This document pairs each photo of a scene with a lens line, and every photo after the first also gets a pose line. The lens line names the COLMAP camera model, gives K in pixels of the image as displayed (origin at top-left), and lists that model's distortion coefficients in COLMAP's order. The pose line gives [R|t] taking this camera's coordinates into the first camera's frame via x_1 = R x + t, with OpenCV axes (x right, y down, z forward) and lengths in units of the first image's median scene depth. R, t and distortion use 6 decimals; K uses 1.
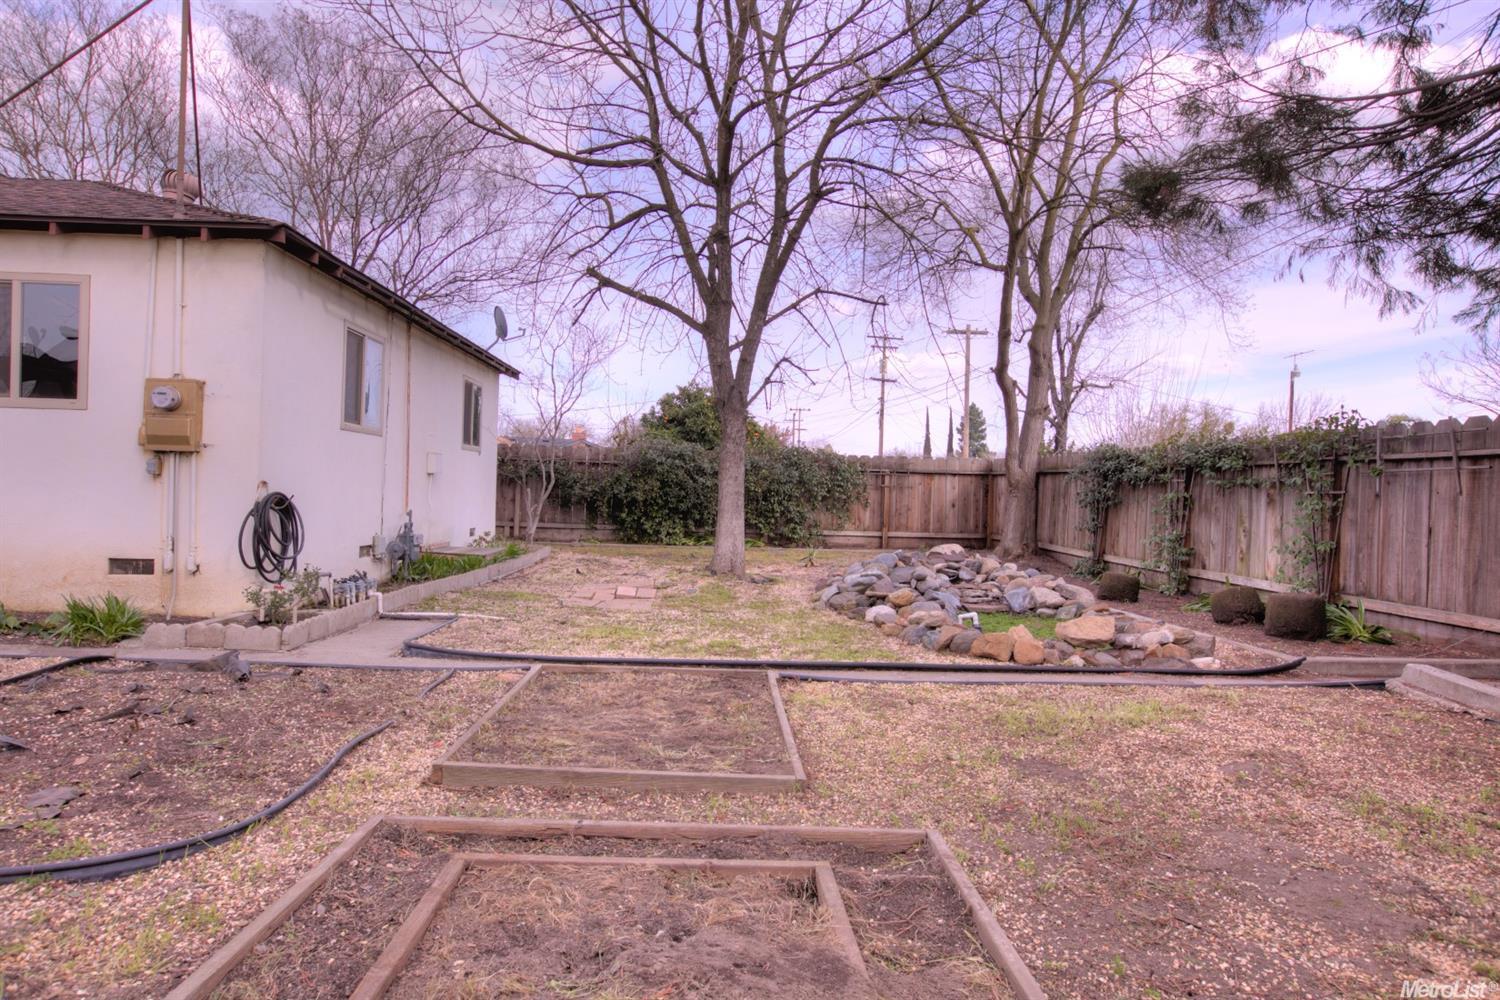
lens RADIAL K [[914.3, 0, 751.0], [0, 914.3, 499.5], [0, 0, 1]] dist [0.033002, 0.000941]
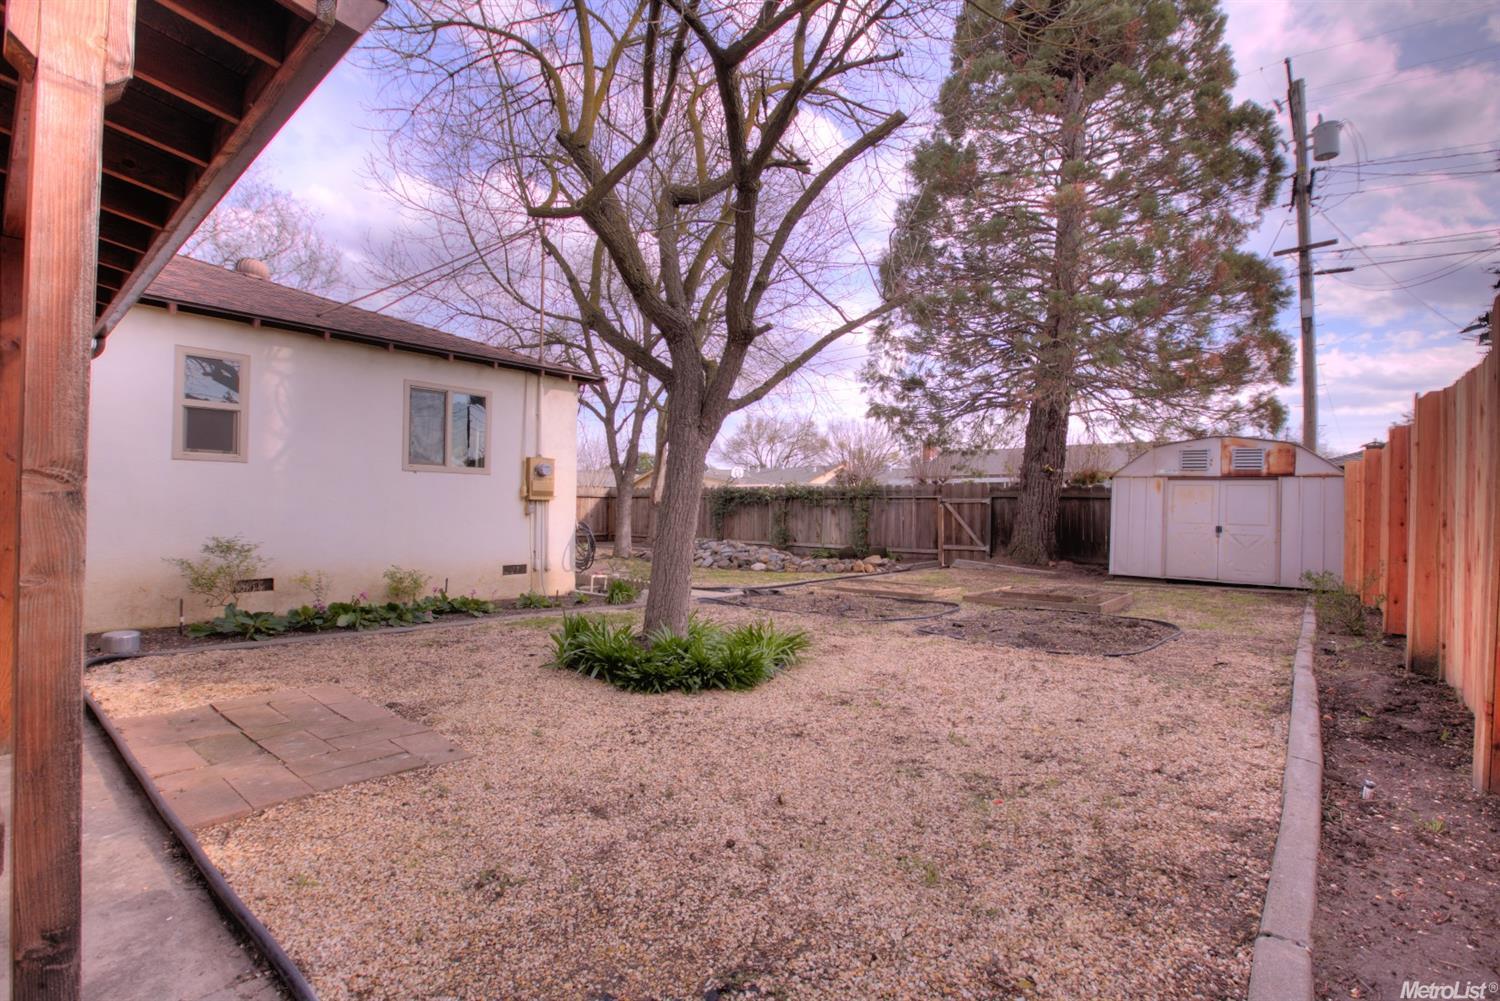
lens RADIAL K [[709.1, 0, 748.9], [0, 709.1, 505.3], [0, 0, 1]] dist [-0.029798, 0.014251]
pose [[0.677181, -0.016757, 0.735626, -1.042830], [0.014646, 0.999850, 0.009293, -0.040328], [-0.735671, 0.004480, 0.677324, -0.149419]]
